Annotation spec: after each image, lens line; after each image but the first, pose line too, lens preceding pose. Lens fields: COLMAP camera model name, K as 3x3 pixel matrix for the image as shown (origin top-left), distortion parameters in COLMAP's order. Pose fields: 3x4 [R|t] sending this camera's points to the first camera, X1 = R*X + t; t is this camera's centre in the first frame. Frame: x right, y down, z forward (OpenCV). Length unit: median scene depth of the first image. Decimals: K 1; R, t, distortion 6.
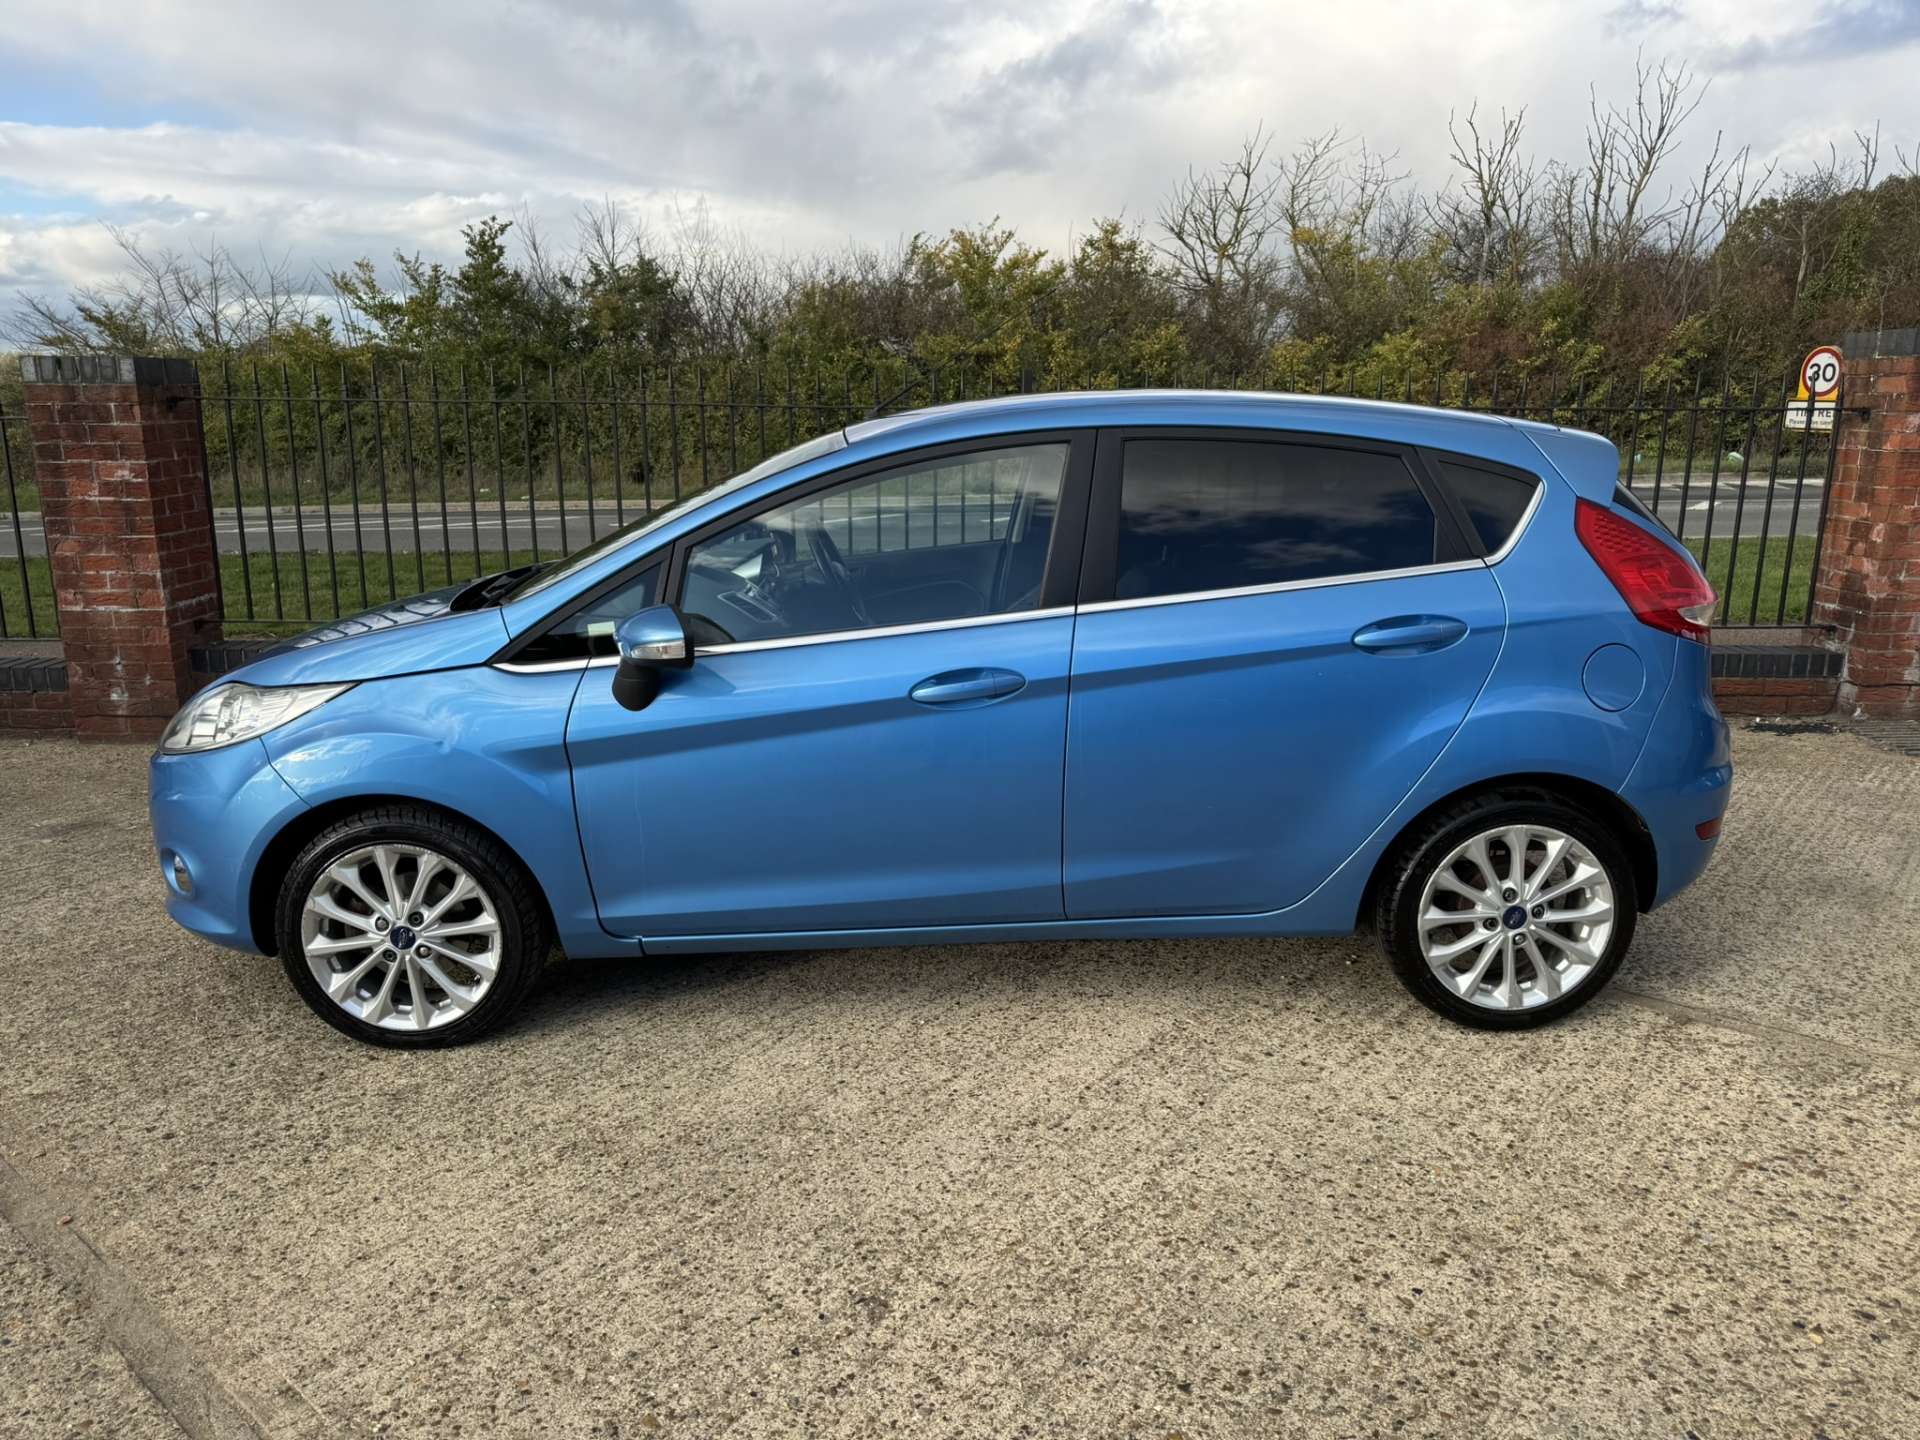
lens RADIAL K [[1363.1, 0, 955.6], [0, 1363.1, 722.1], [0, 0, 1]] dist [0.034618, -0.043818]
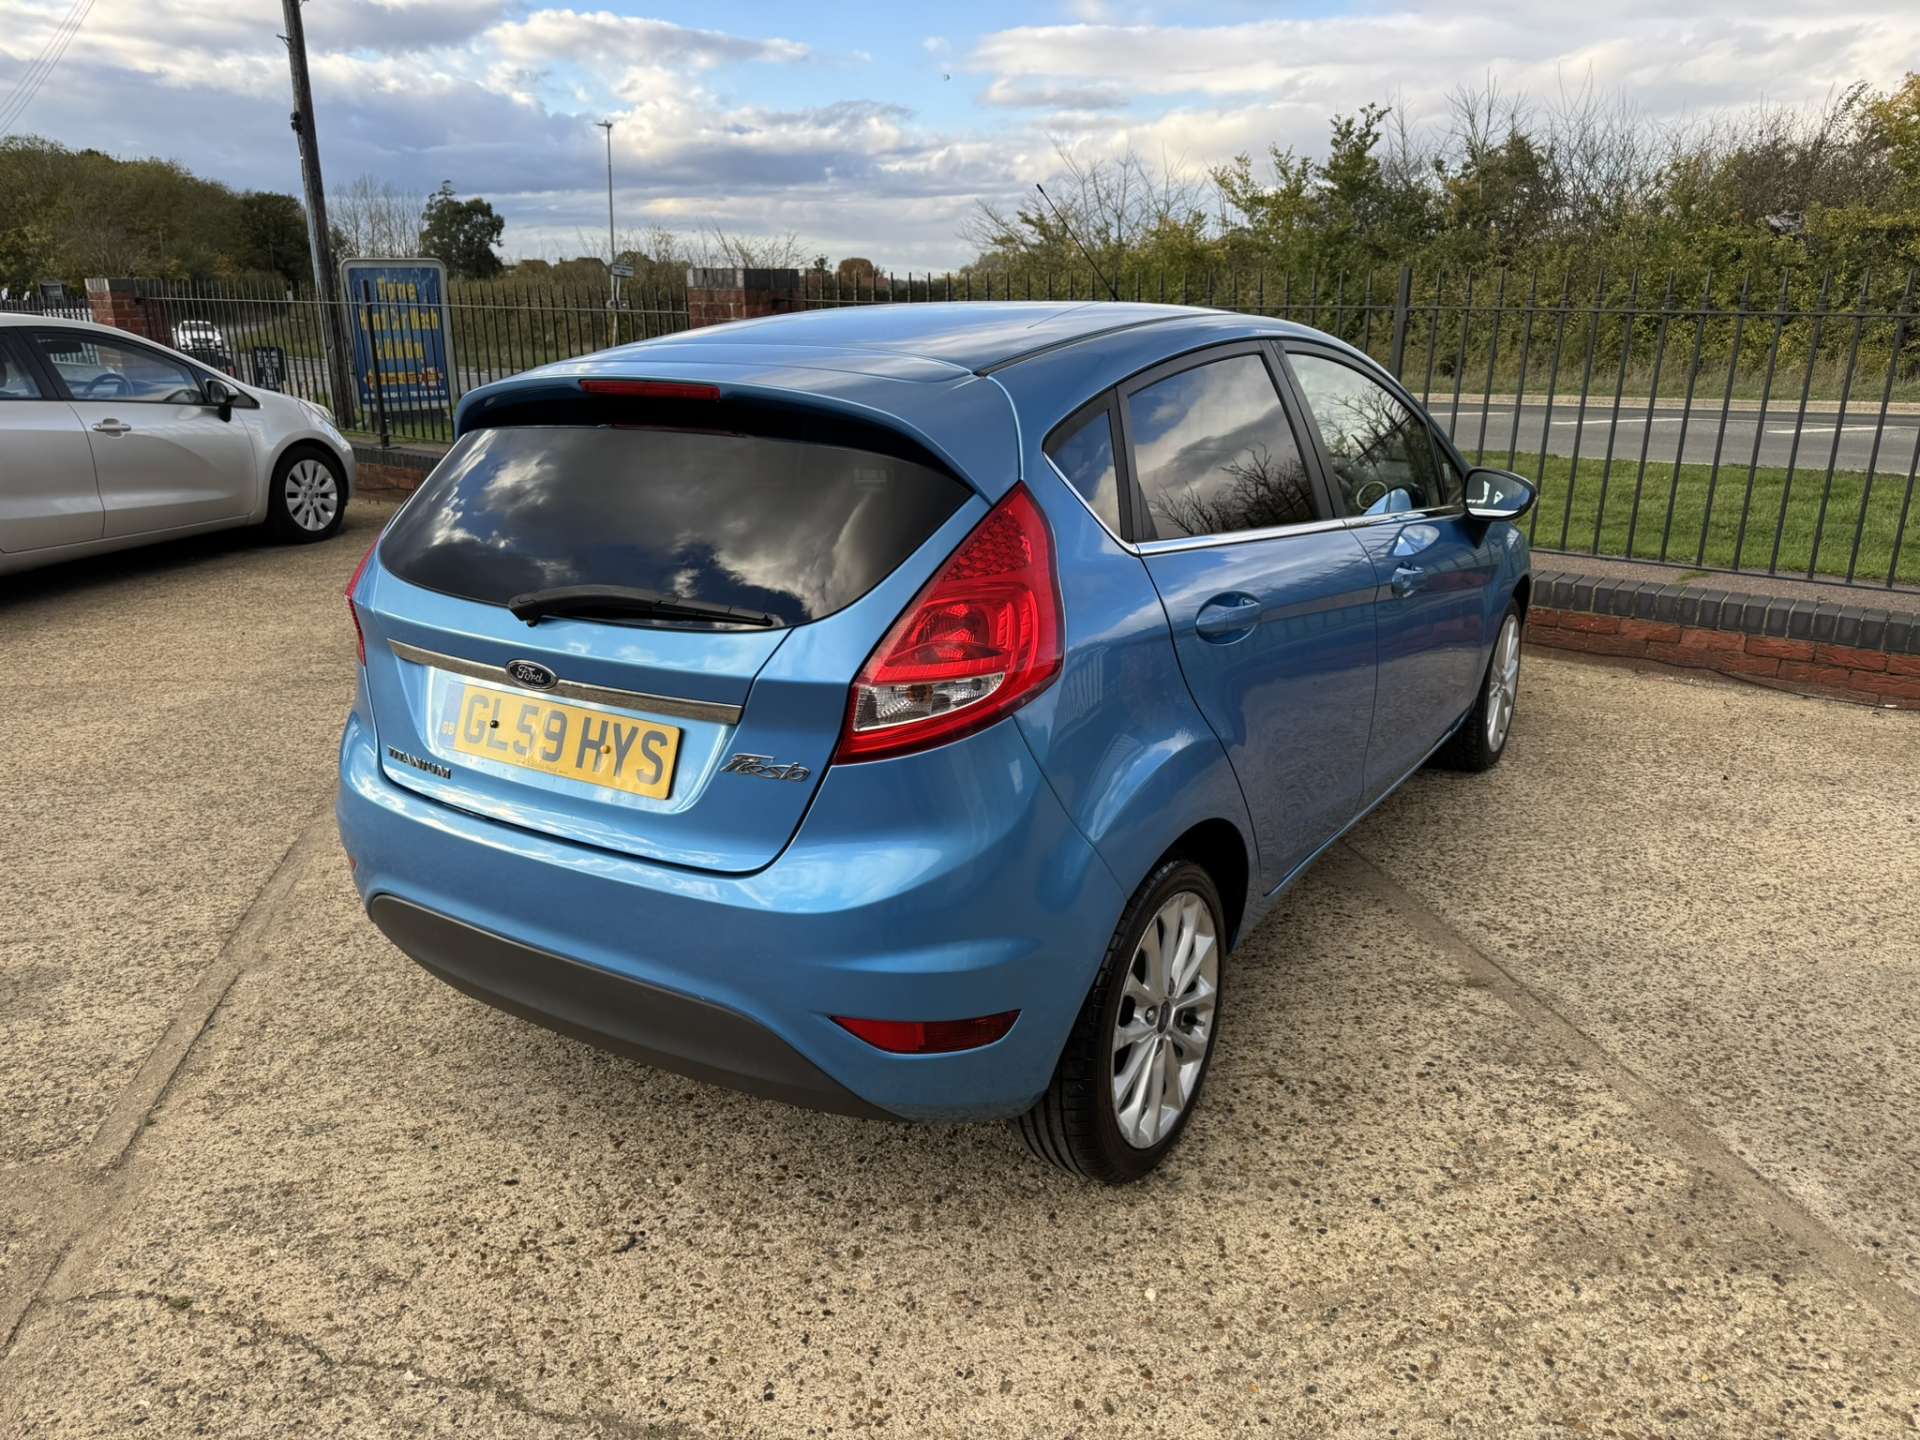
lens RADIAL K [[1367.1, 0, 948.7], [0, 1367.1, 717.4], [0, 0, 1]] dist [0.023823, -0.038189]
pose [[0.791654, 0.180185, -0.583796, 0.104632], [-0.136462, 0.983531, 0.118512, -0.003710], [0.595535, -0.014154, 0.803204, 0.002812]]
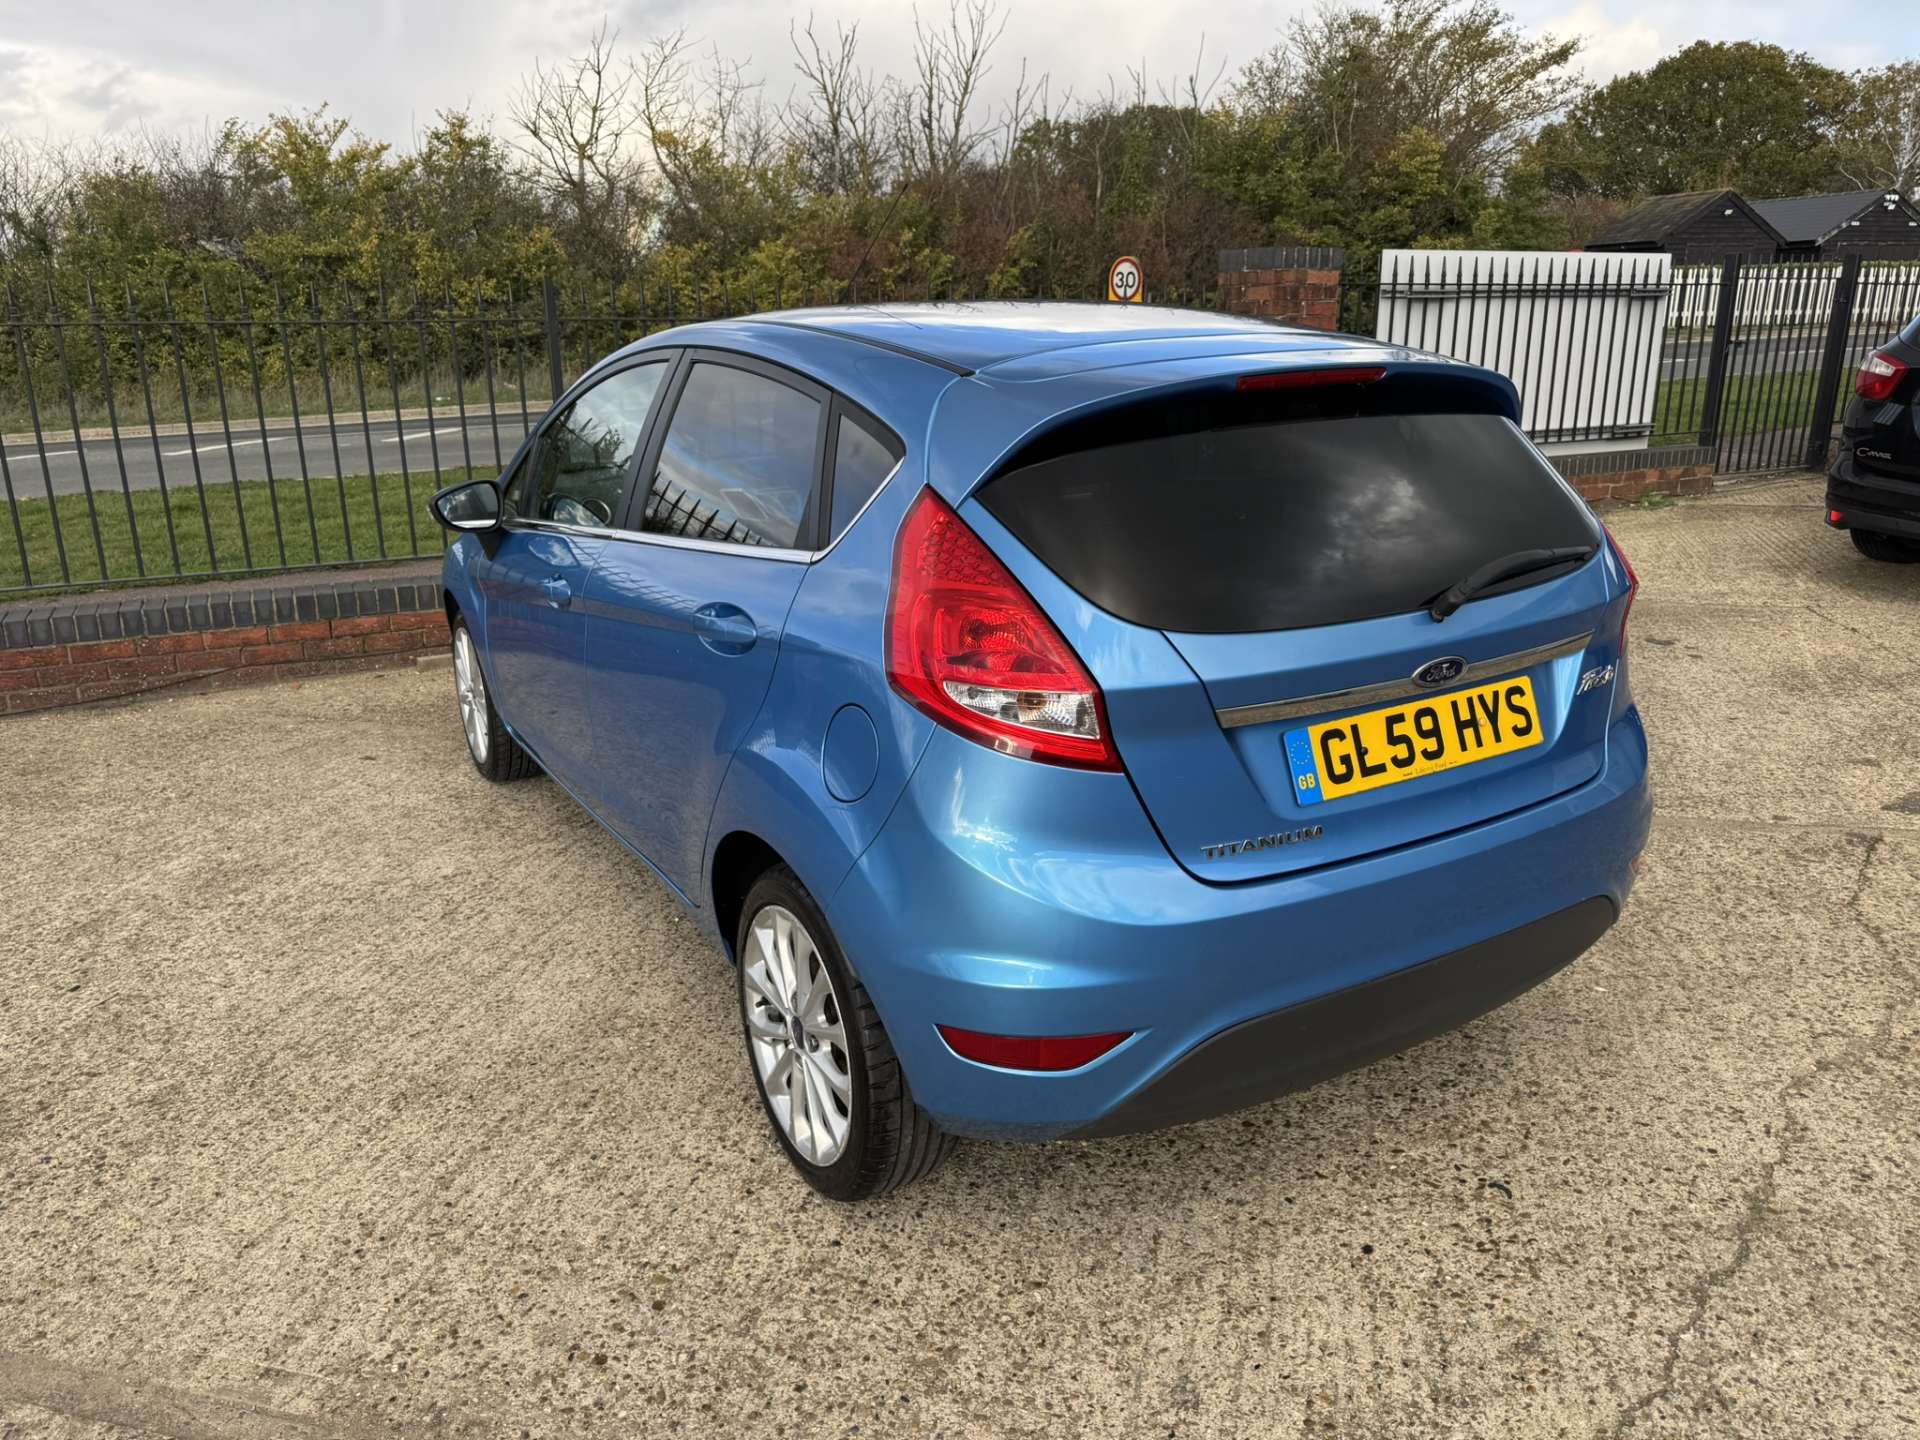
lens RADIAL K [[1358.7, 0, 955.5], [0, 1358.7, 725.7], [0, 0, 1]] dist [0.068445, -0.103843]
pose [[0.898020, -0.139872, 0.417129, -0.034476], [0.112056, 0.989565, 0.090579, 0.000037], [-0.425446, -0.034600, 0.904322, -0.006320]]
